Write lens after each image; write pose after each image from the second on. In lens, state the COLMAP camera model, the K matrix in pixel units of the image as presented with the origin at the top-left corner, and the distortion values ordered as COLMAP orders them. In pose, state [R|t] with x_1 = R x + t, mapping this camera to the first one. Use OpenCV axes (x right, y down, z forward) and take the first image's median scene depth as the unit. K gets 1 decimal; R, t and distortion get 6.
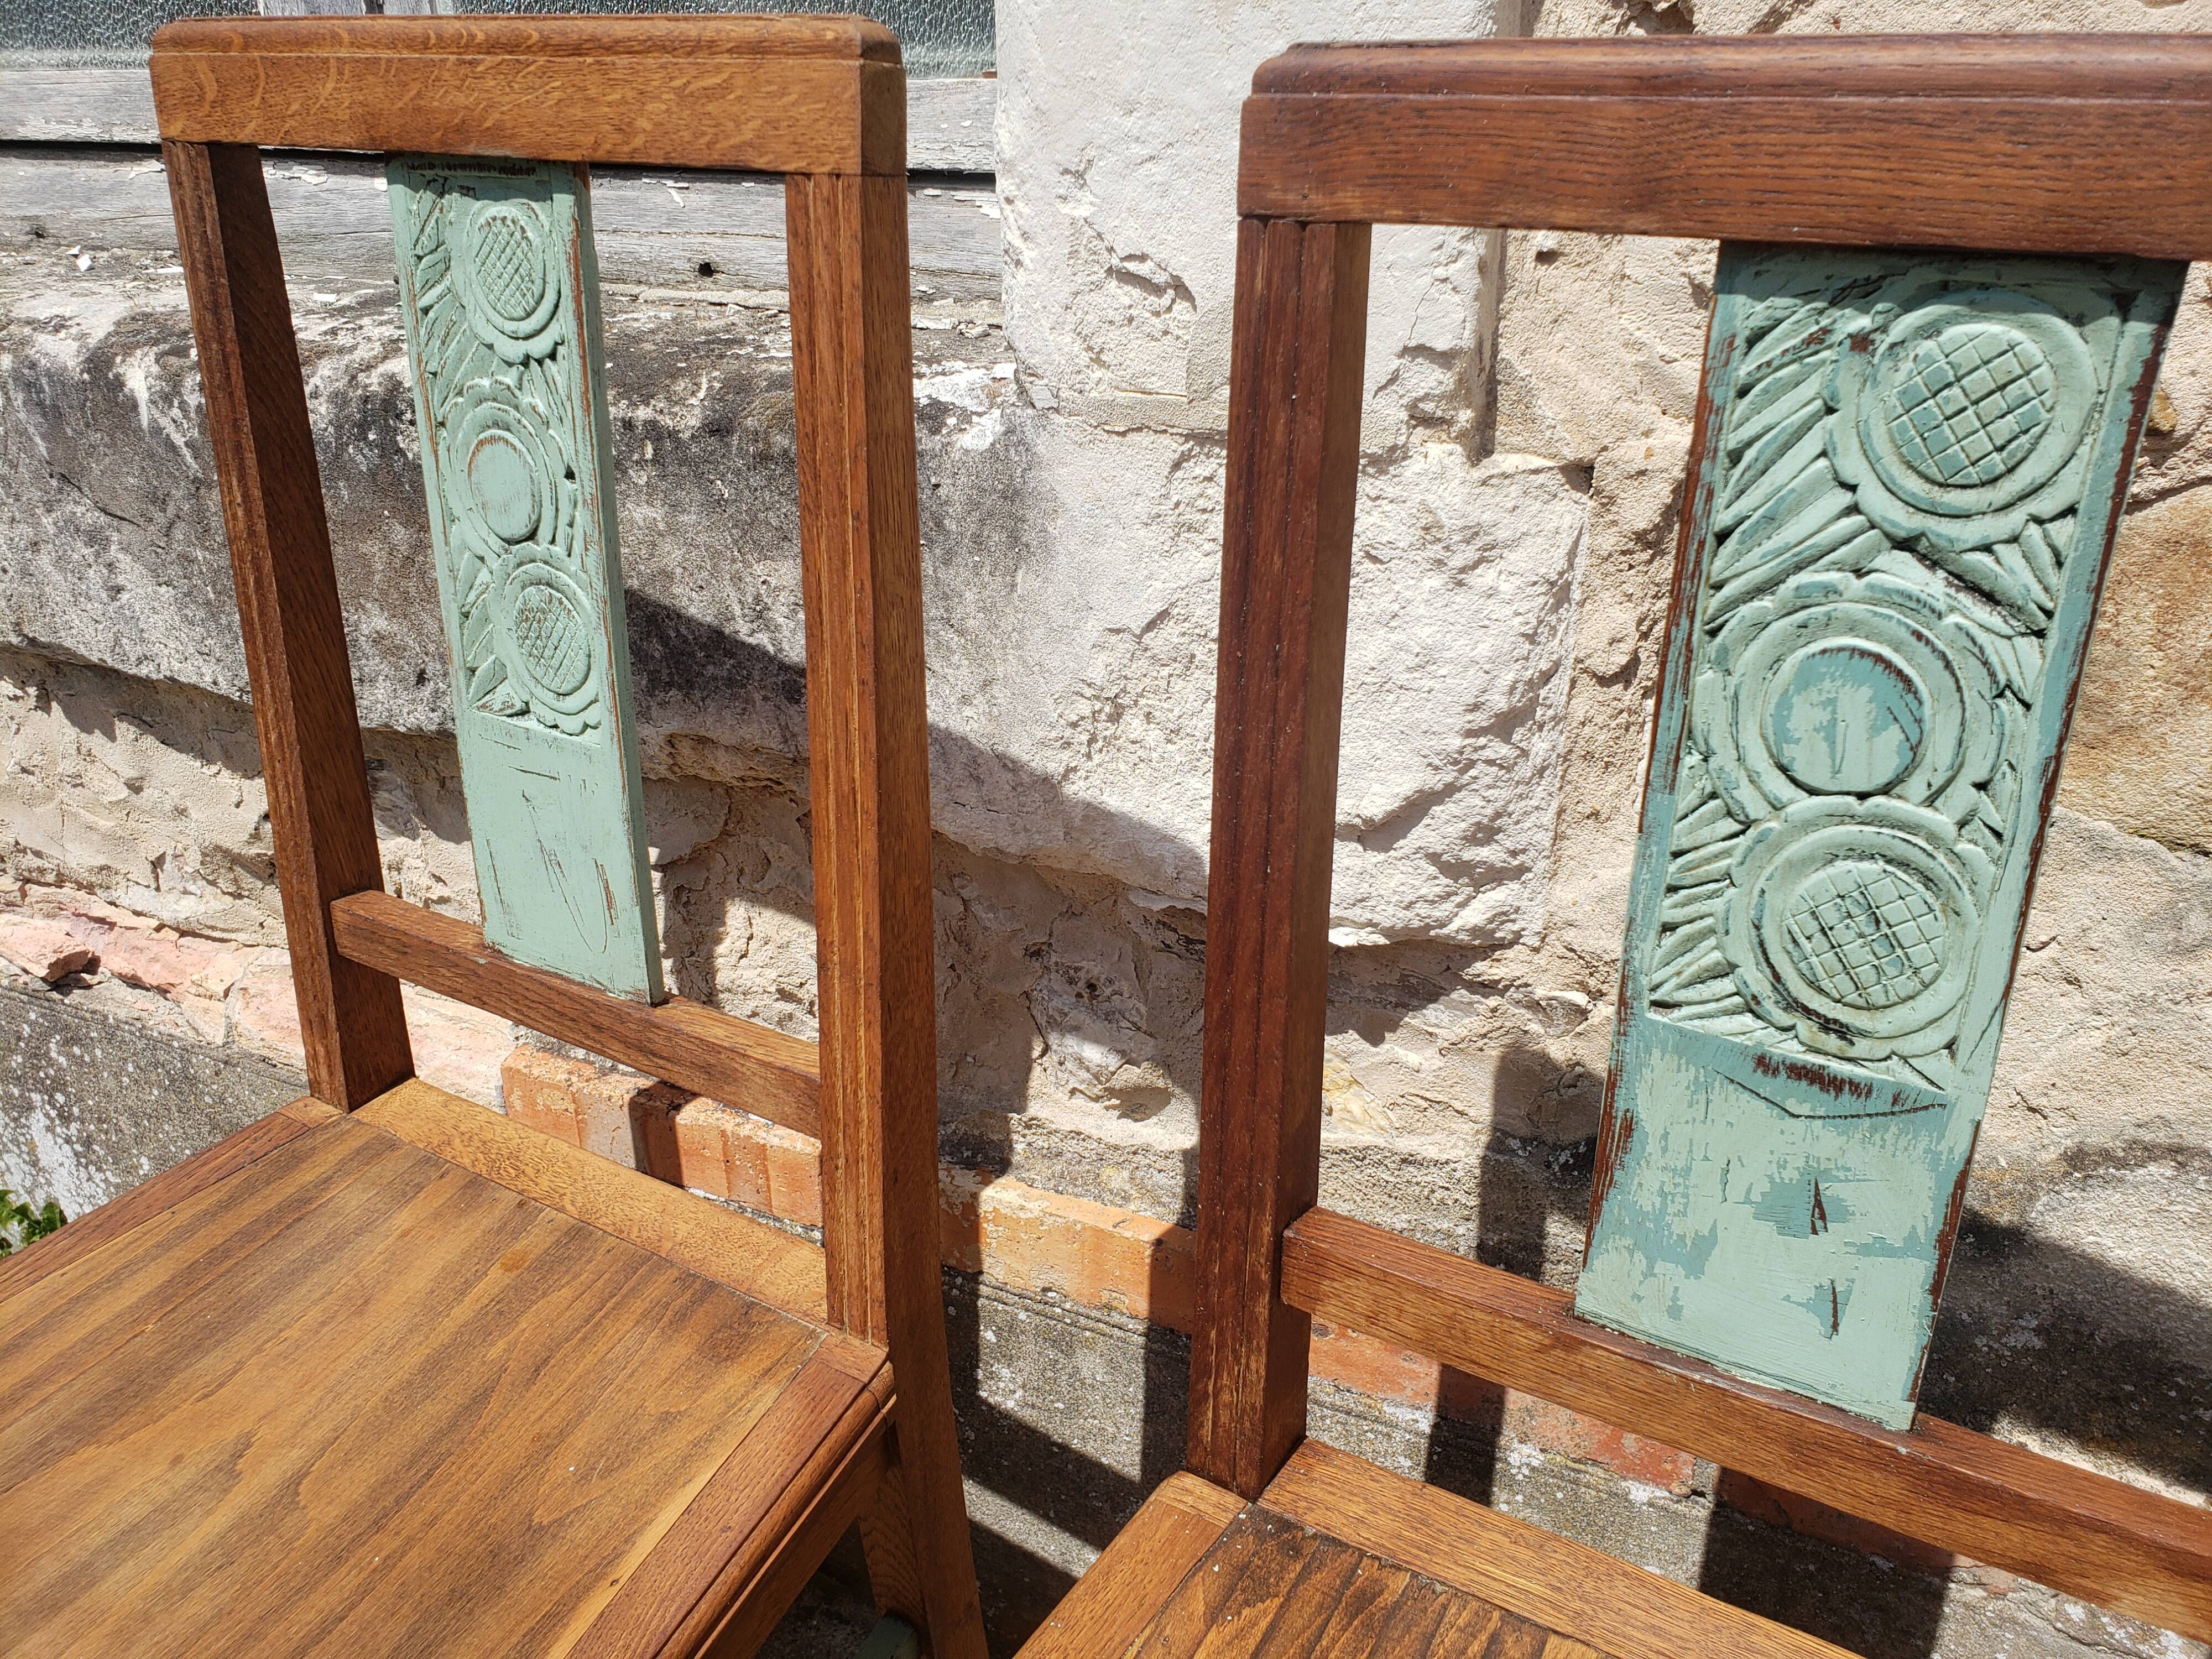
lens RADIAL K [[1742.8, 0, 1118.4], [0, 1742.8, 819.3], [0, 0, 1]] dist [-0.004992, 0.043850]
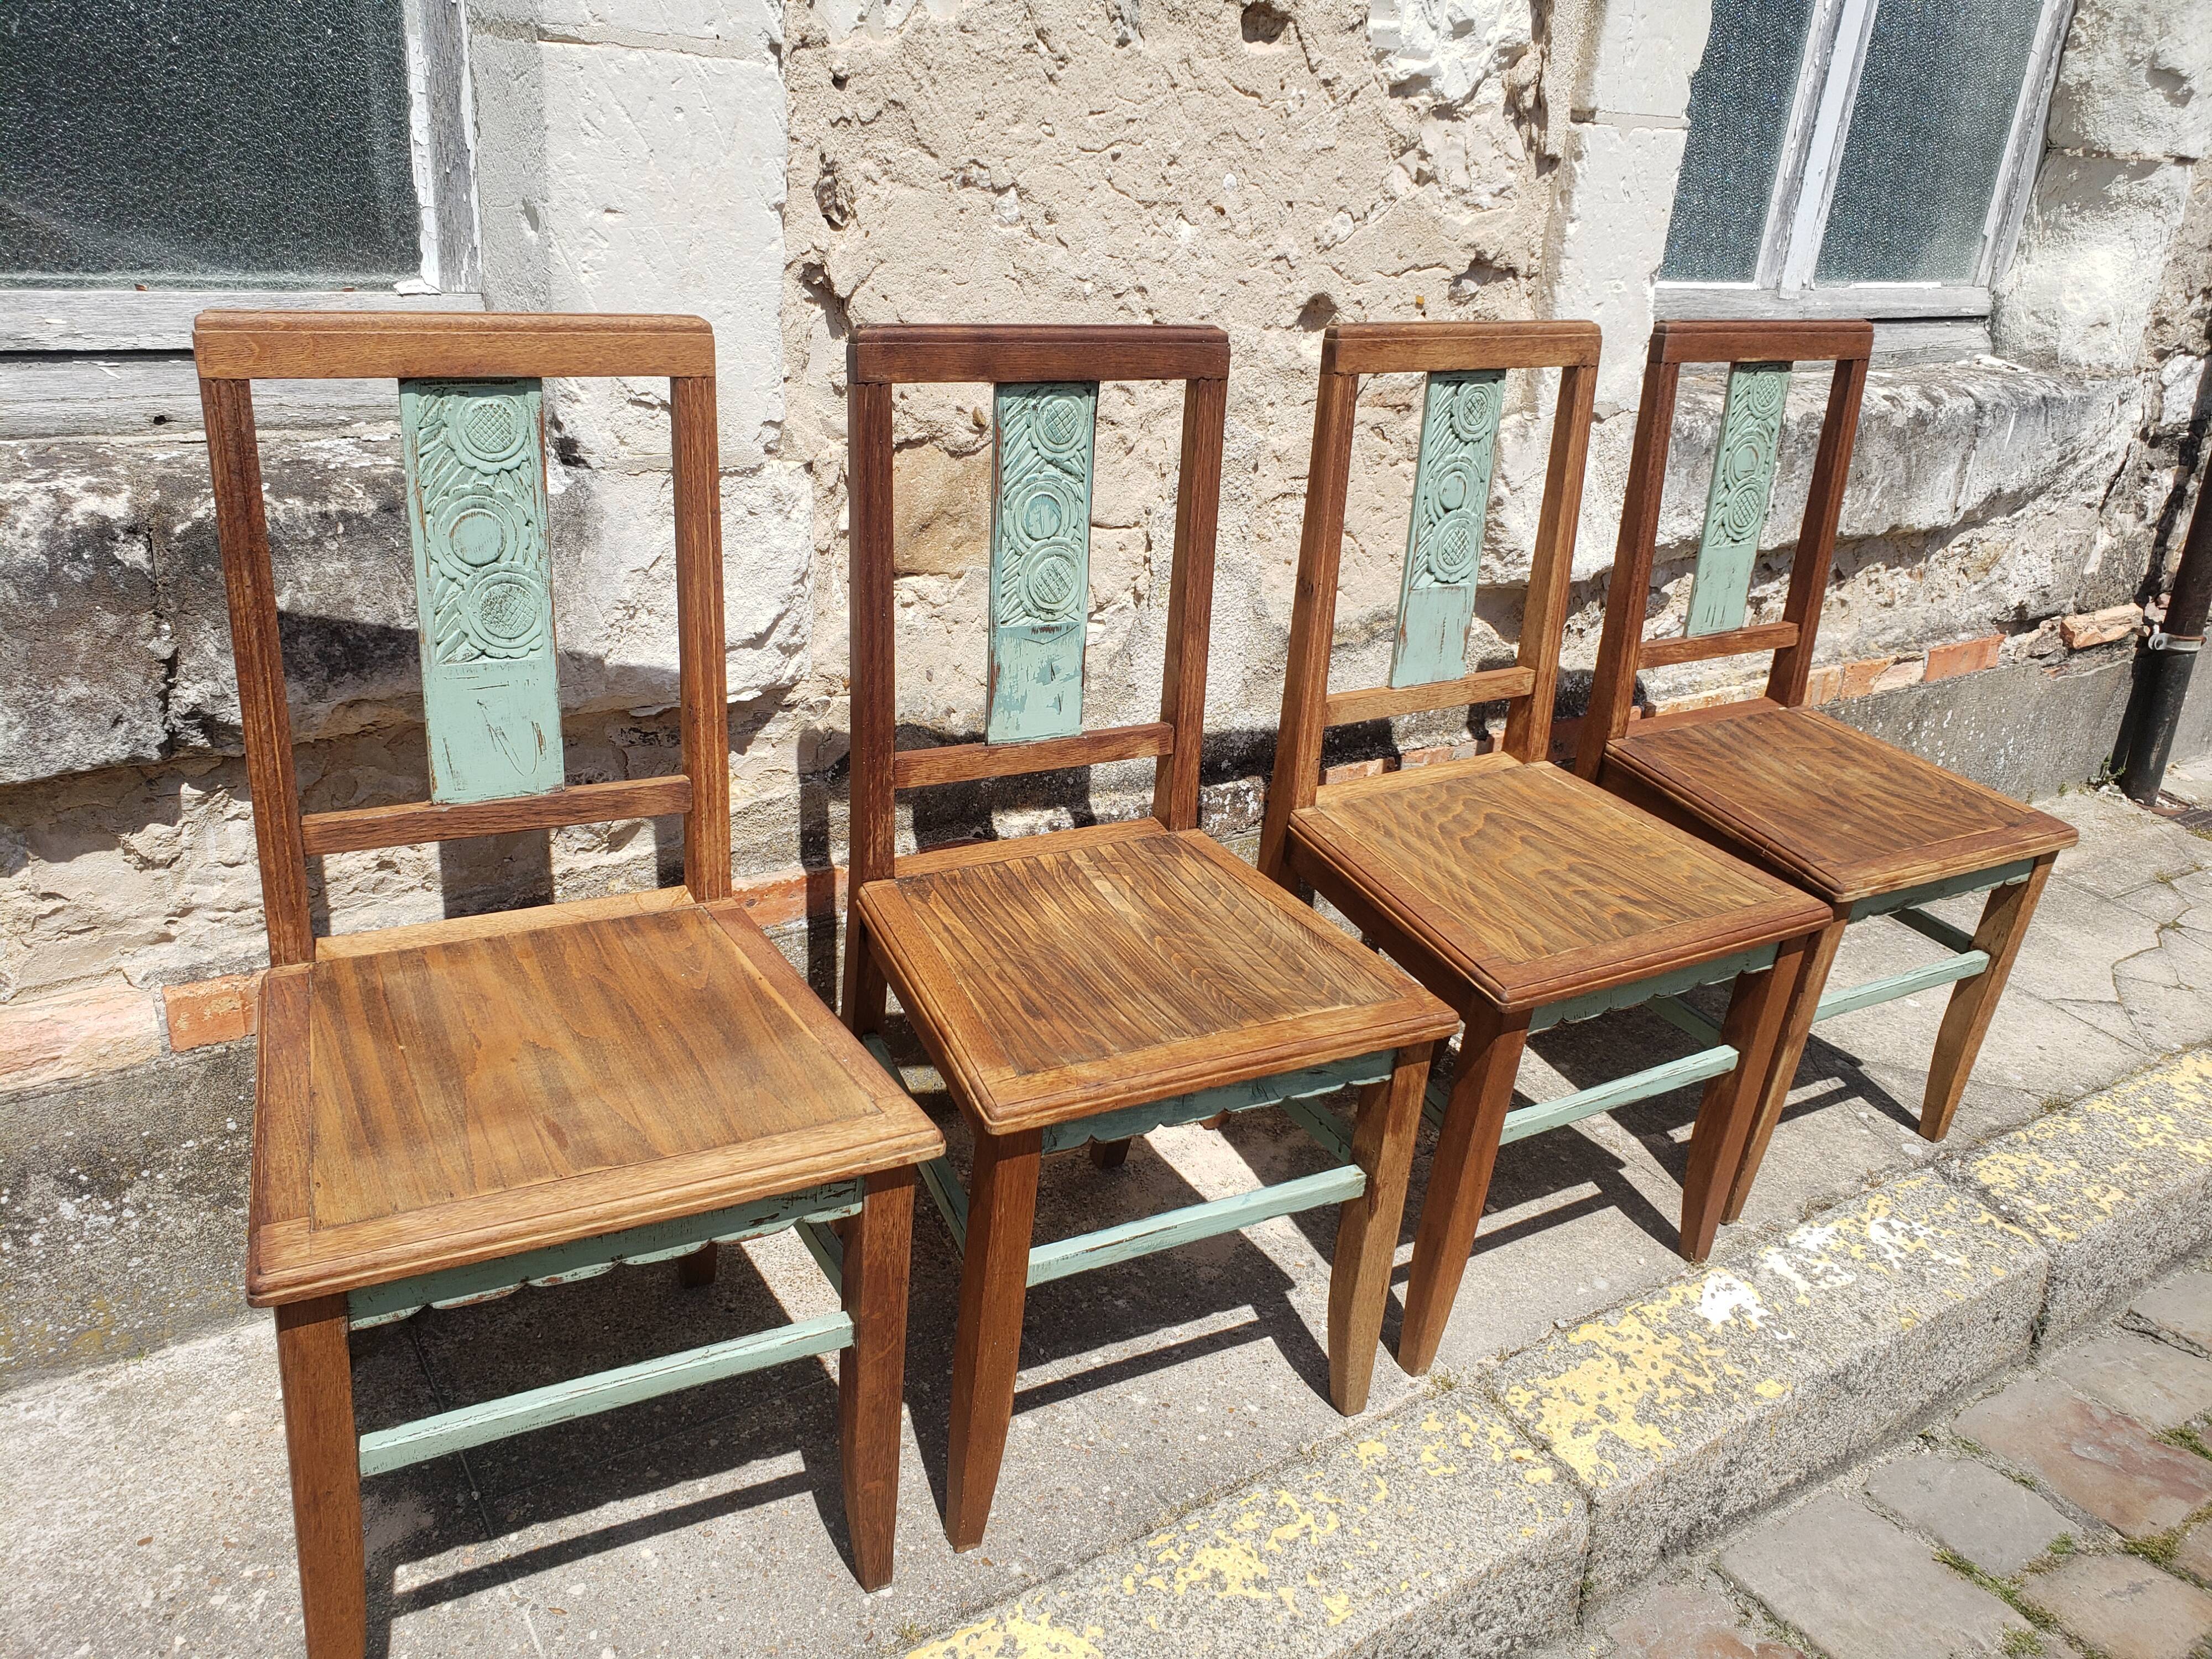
lens RADIAL K [[1737.7, 0, 1077.5], [0, 1737.7, 814.8], [0, 0, 1]] dist [-0.006719, 0.038285]
pose [[0.521183, -0.284477, 0.804637, -1.206862], [0.290522, 0.945641, 0.146150, 0.010756], [-0.802474, 0.157594, 0.575499, -0.451033]]
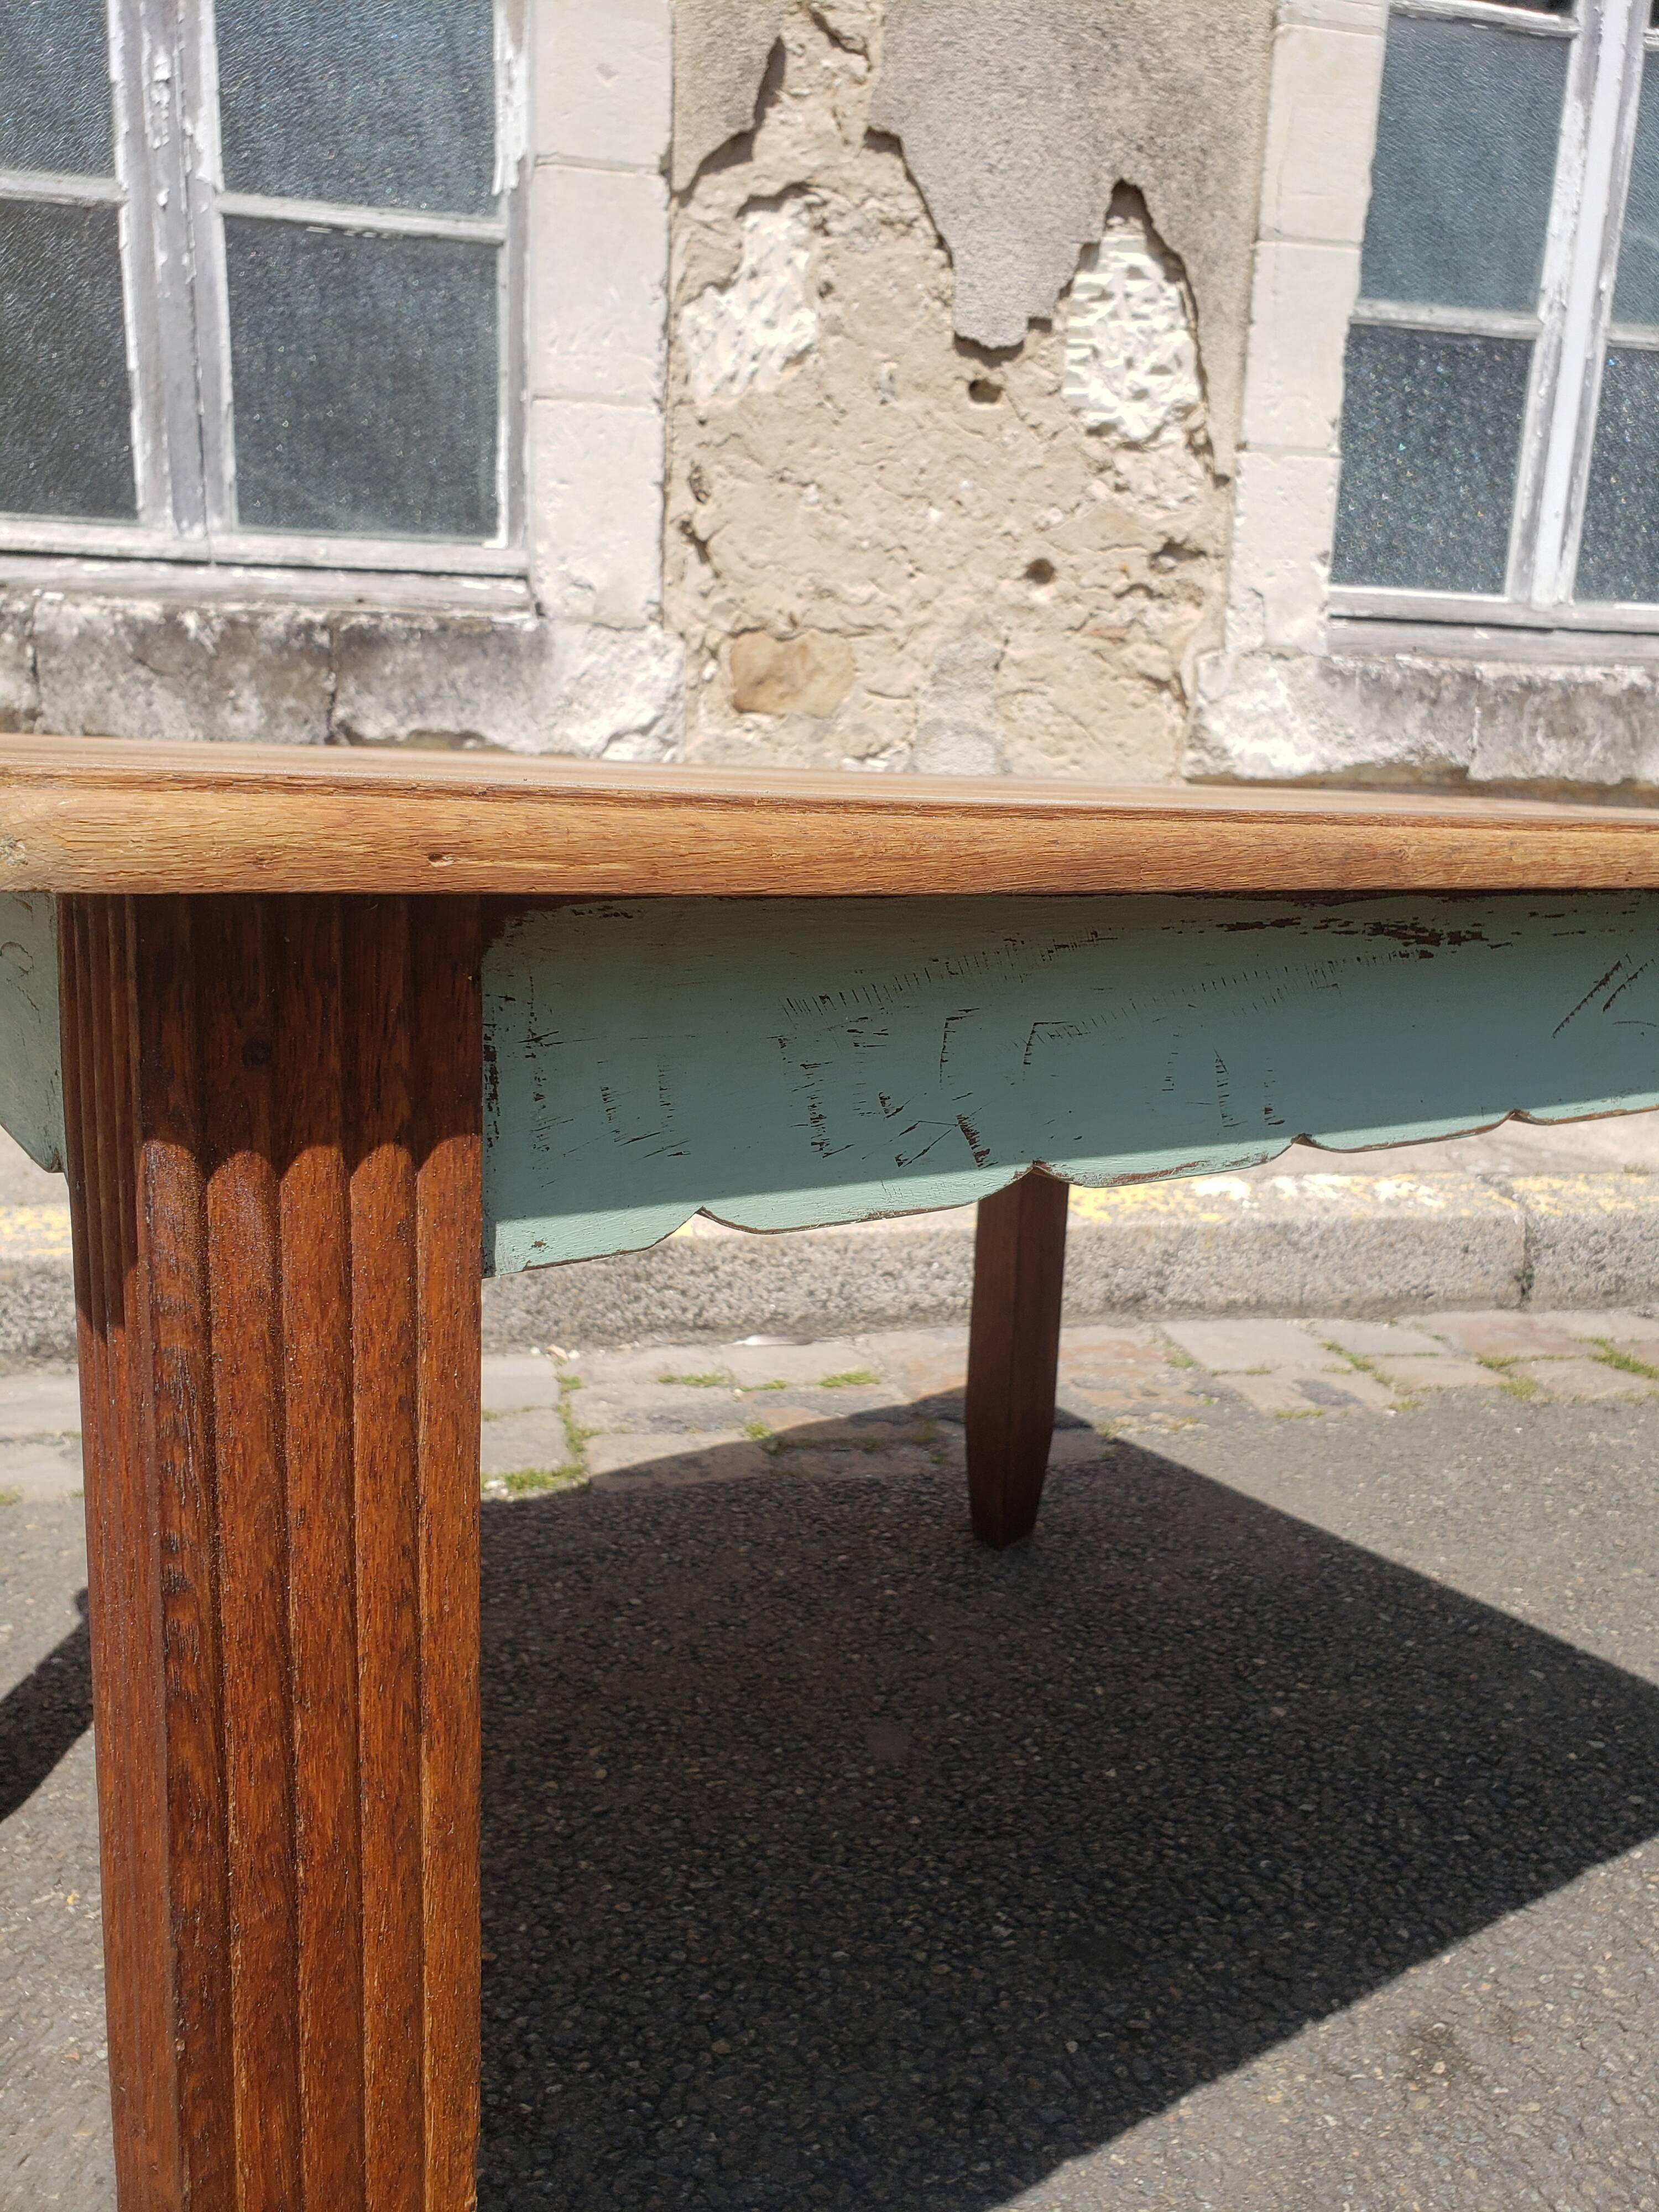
lens RADIAL K [[1750.6, 0, 851.8], [0, 1750.6, 1108.8], [0, 0, 1]] dist [-0.007960, -0.010293]
pose [[0.794643, -0.102806, 0.598309, -1.561956], [0.212451, 0.970329, -0.115437, 1.129897], [-0.568689, 0.218843, 0.792906, -1.778263]]
